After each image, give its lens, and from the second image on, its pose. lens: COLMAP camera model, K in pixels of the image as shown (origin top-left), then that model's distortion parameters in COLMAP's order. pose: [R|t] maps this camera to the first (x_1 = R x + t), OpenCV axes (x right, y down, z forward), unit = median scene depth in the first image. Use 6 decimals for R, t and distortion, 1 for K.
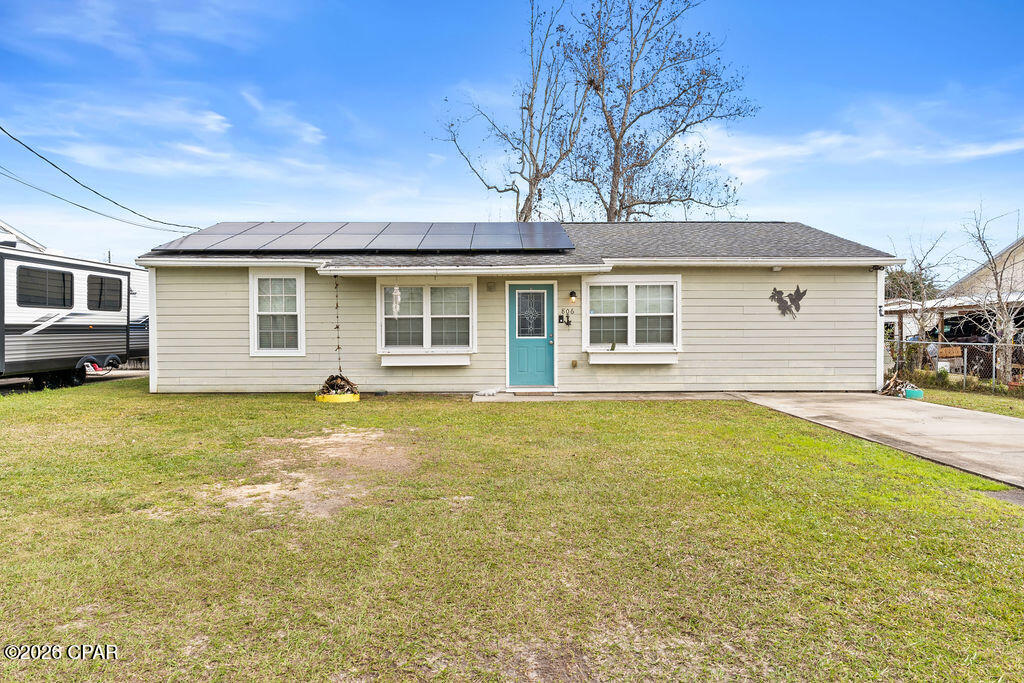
lens RADIAL K [[633.7, 0, 512.0], [0, 633.7, 341.5], [0, 0, 1]] dist [-0.002241, 0.000072]
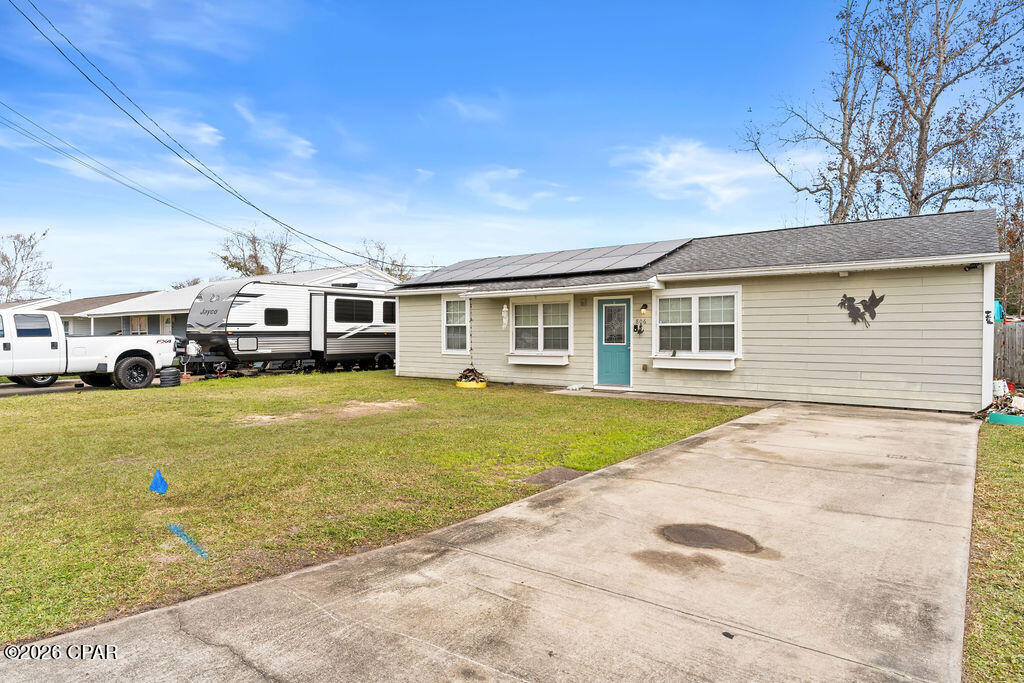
lens RADIAL K [[611.0, 0, 512.0], [0, 611.0, 341.5], [0, 0, 1]] dist [-0.000462, -0.000303]
pose [[0.783050, 0.010474, -0.621870, 0.595765], [-0.015079, 0.999884, -0.002147, -0.005517], [0.621776, 0.011058, 0.783117, -0.014824]]
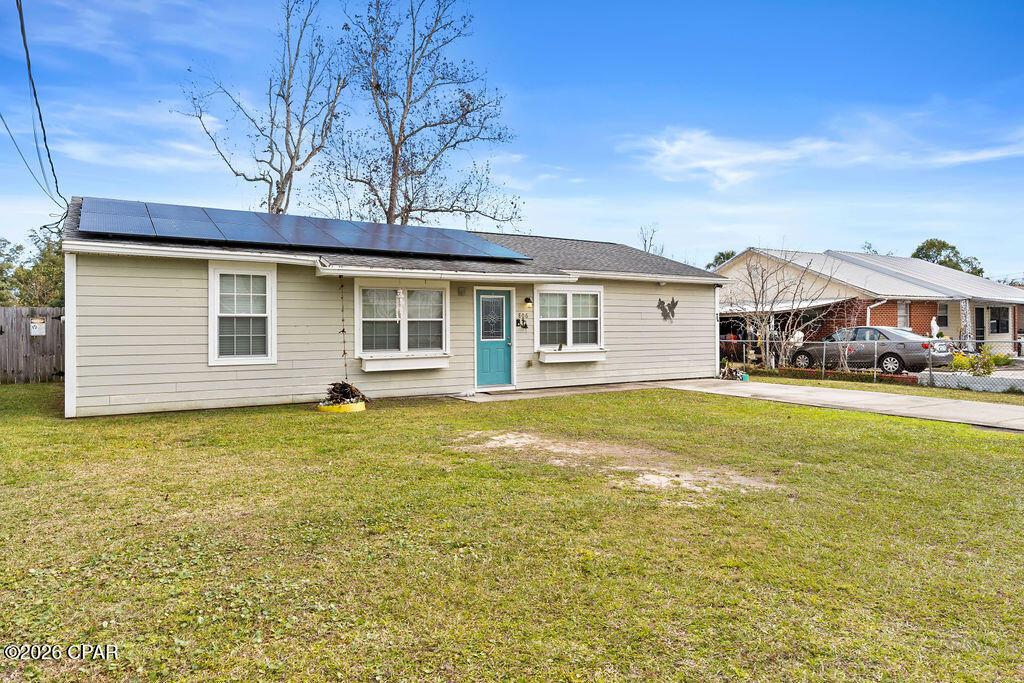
lens RADIAL K [[635.7, 0, 509.4], [0, 635.7, 324.9], [0, 0, 1]] dist [0.000487, 0.000541]
pose [[0.855454, 0.001777, 0.517875, -0.504746], [0.011006, 0.999706, -0.021611, -0.008106], [-0.517761, 0.024187, 0.855183, 0.068845]]
